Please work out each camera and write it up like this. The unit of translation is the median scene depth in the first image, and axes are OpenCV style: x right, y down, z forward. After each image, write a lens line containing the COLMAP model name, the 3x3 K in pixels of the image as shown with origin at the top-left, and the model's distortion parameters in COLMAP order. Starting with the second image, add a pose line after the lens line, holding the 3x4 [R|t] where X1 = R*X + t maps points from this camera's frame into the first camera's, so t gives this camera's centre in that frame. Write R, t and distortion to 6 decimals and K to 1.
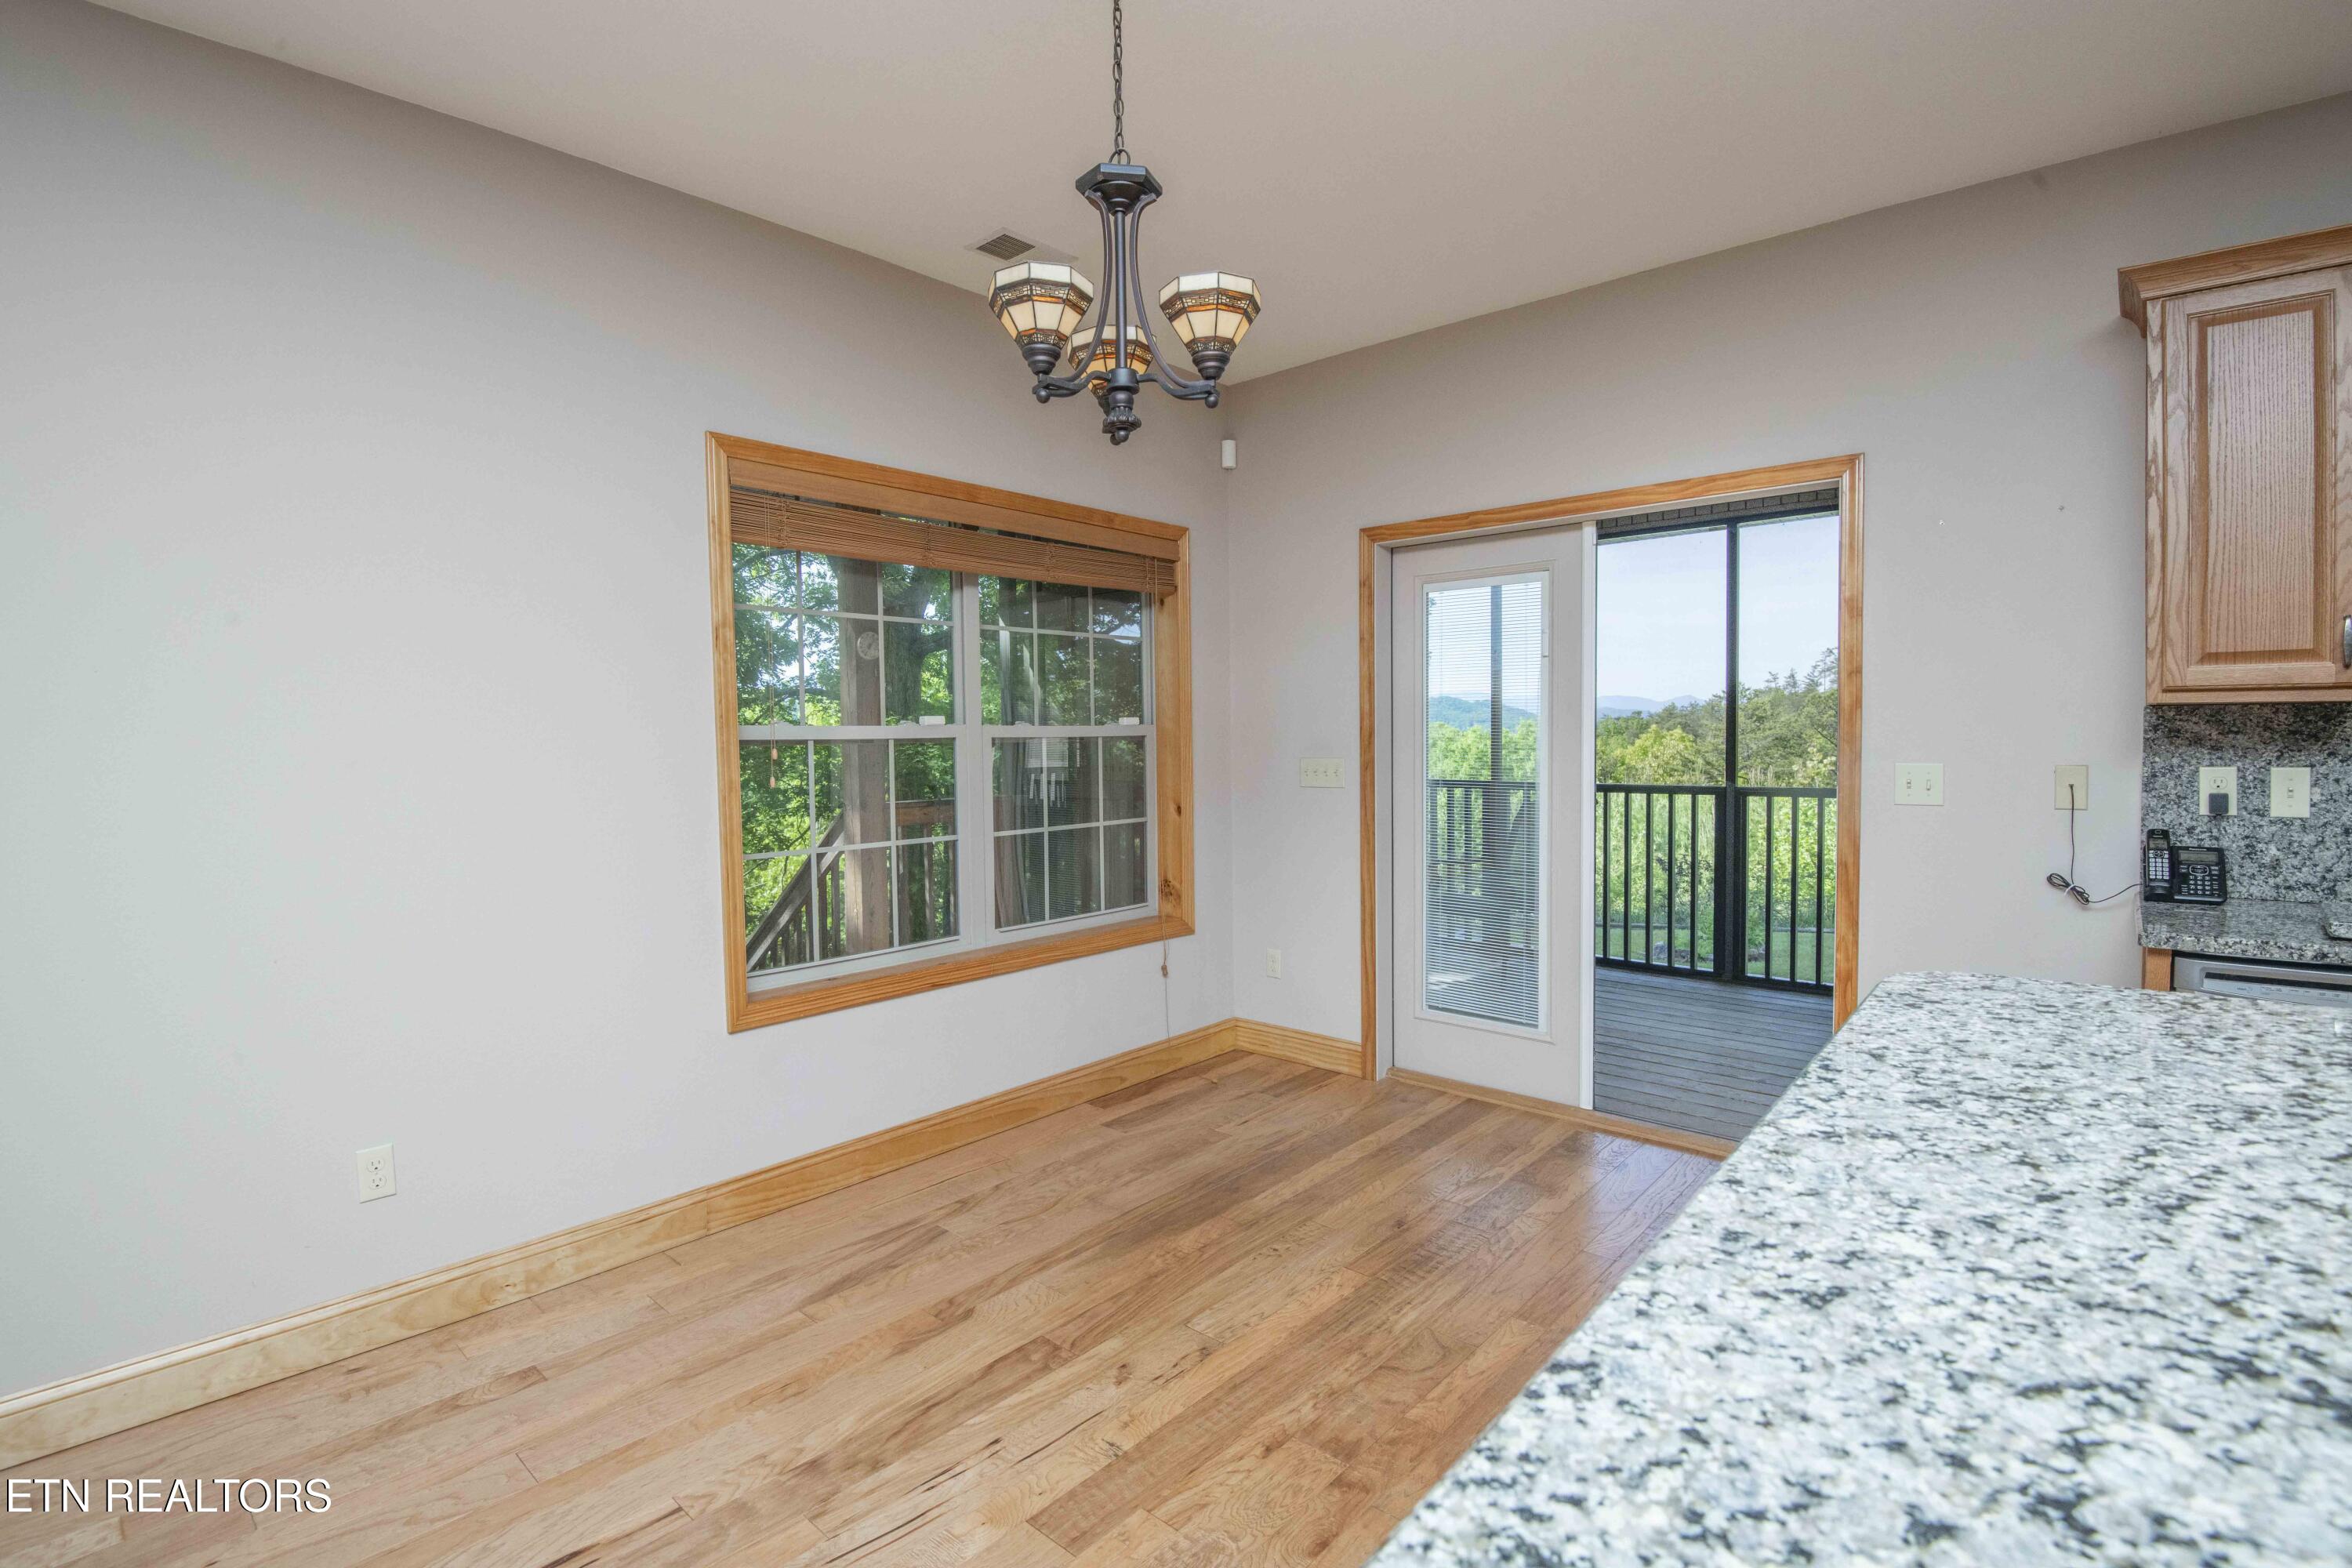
lens RADIAL K [[1086.8, 0, 1185.6], [0, 1086.8, 771.2], [0, 0, 1]] dist [-0.017537, -0.015868]
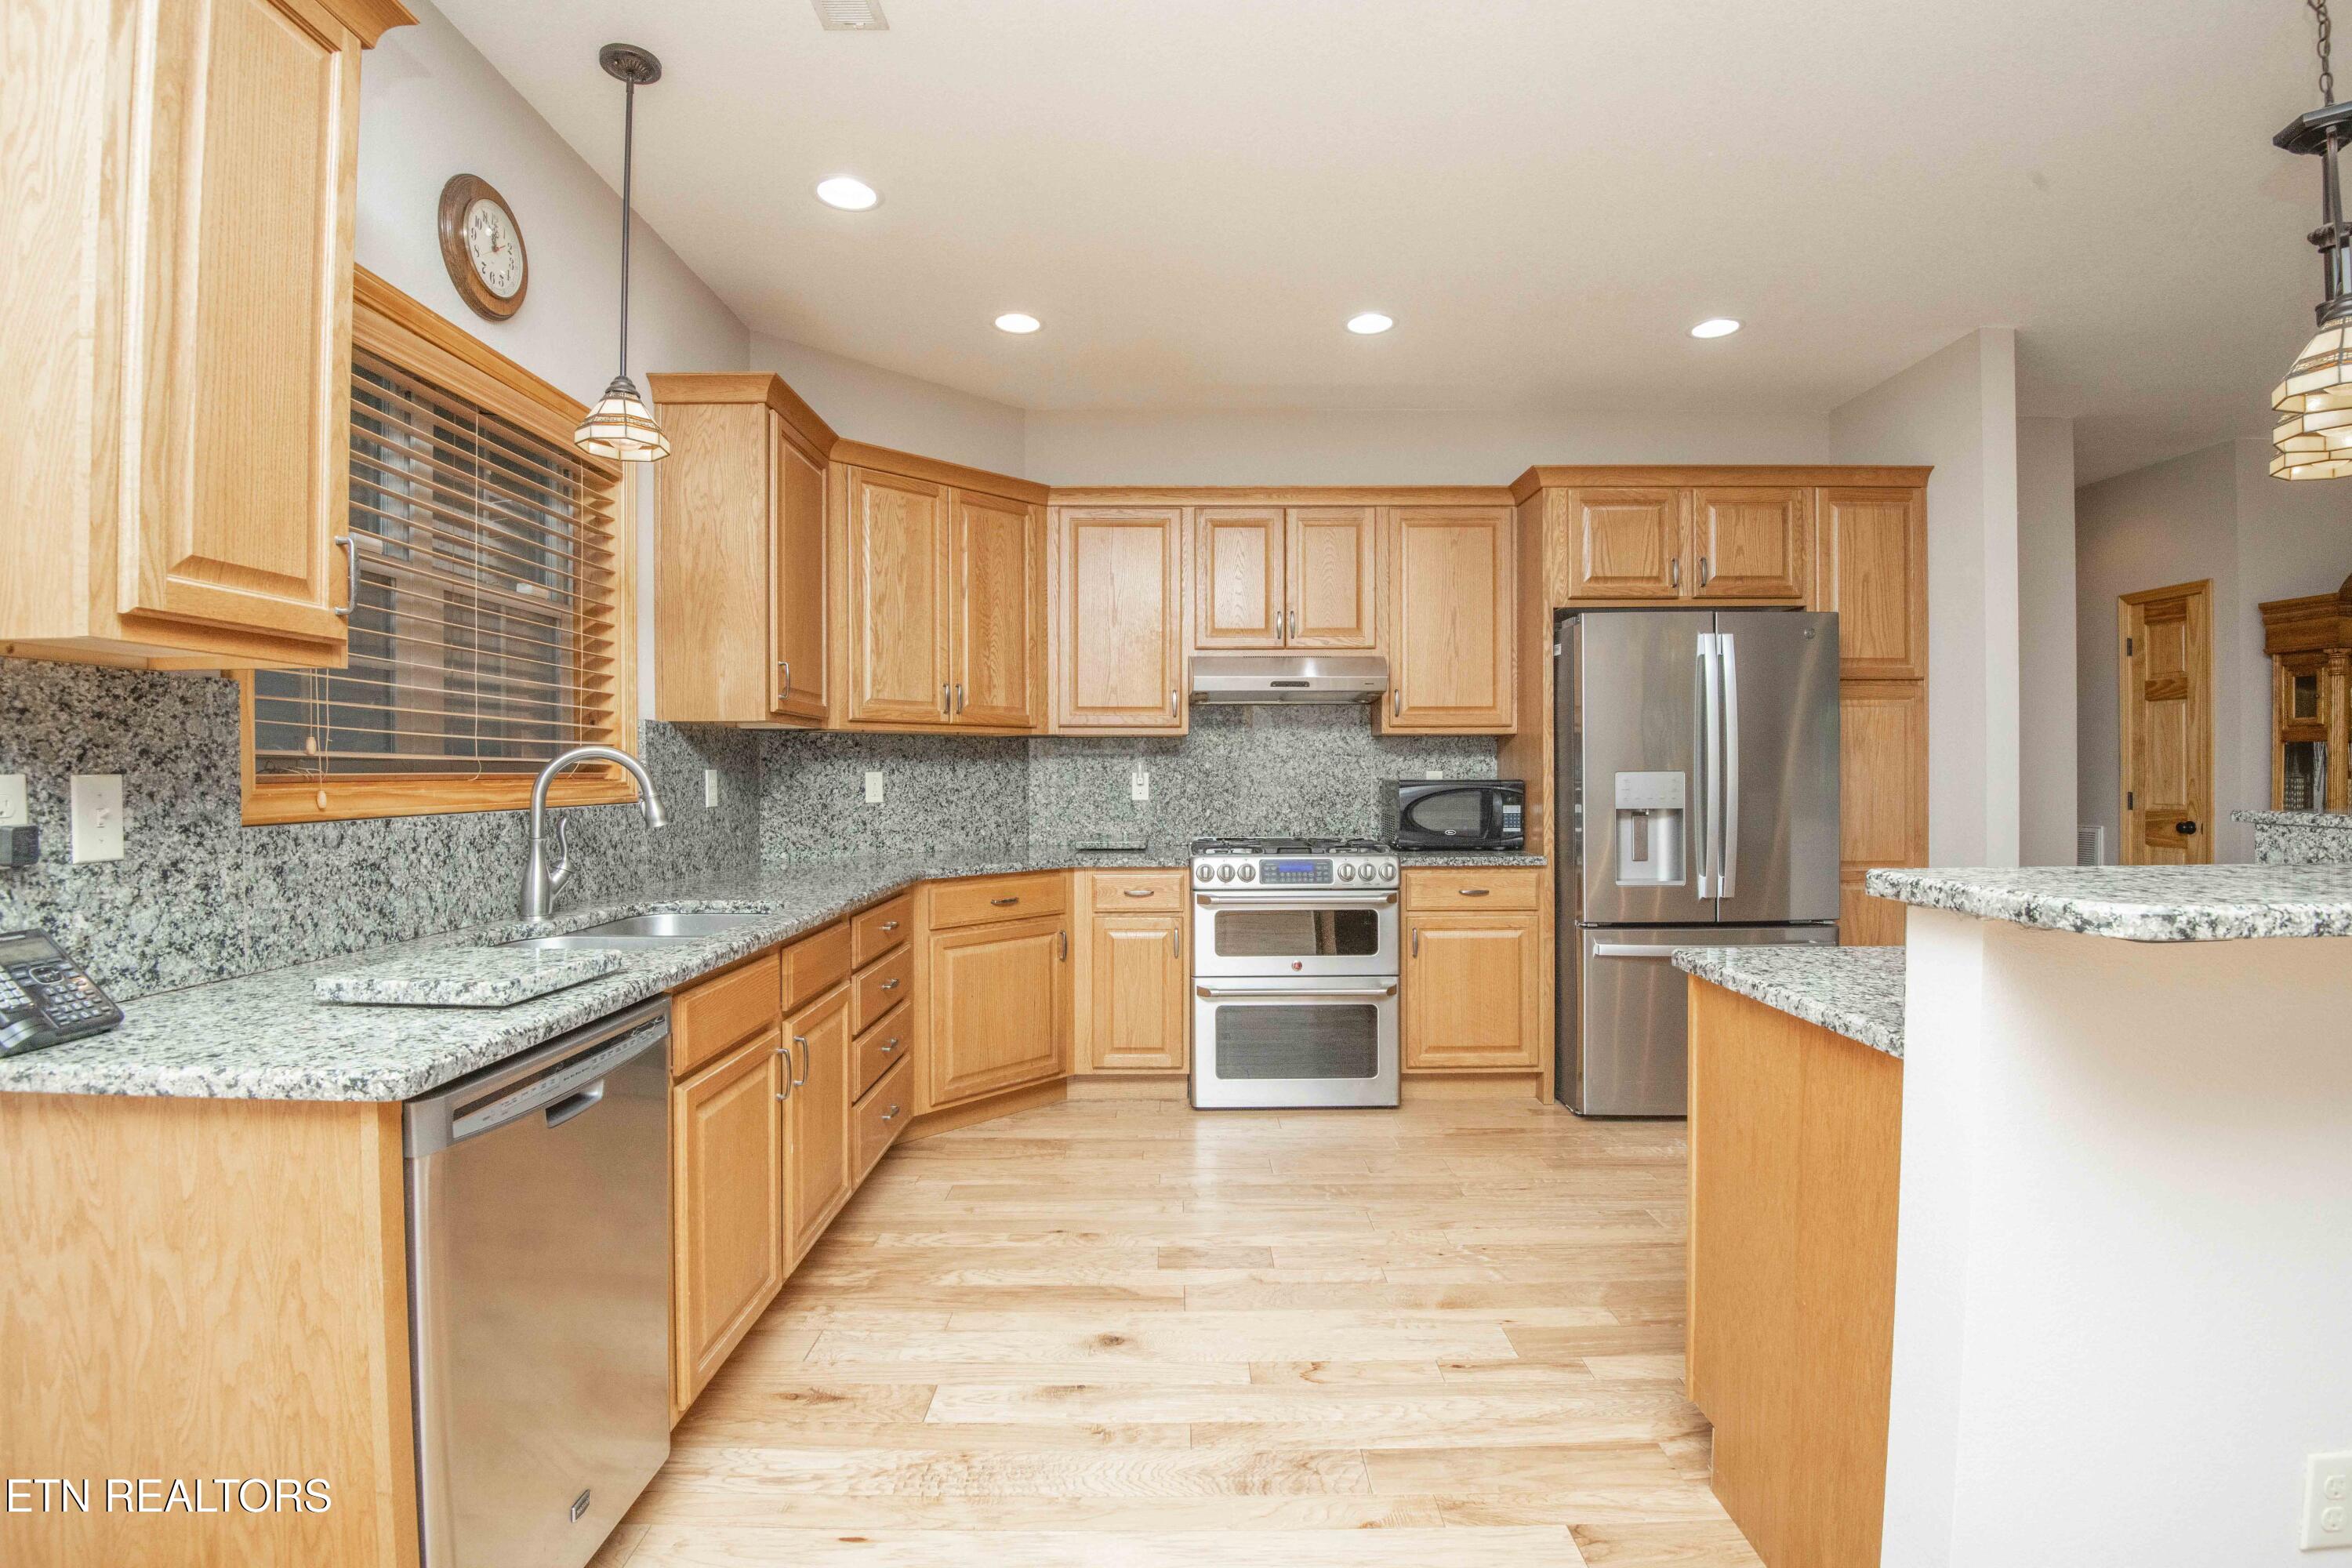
lens RADIAL K [[1086.8, 0, 1183.5], [0, 1086.8, 778.3], [0, 0, 1]] dist [-0.017537, -0.015868]
pose [[-0.670573, 0.010057, 0.741775, 0.148637], [0.036734, 0.999132, 0.019662, 0.006030], [-0.740933, 0.040434, -0.670360, 0.627202]]
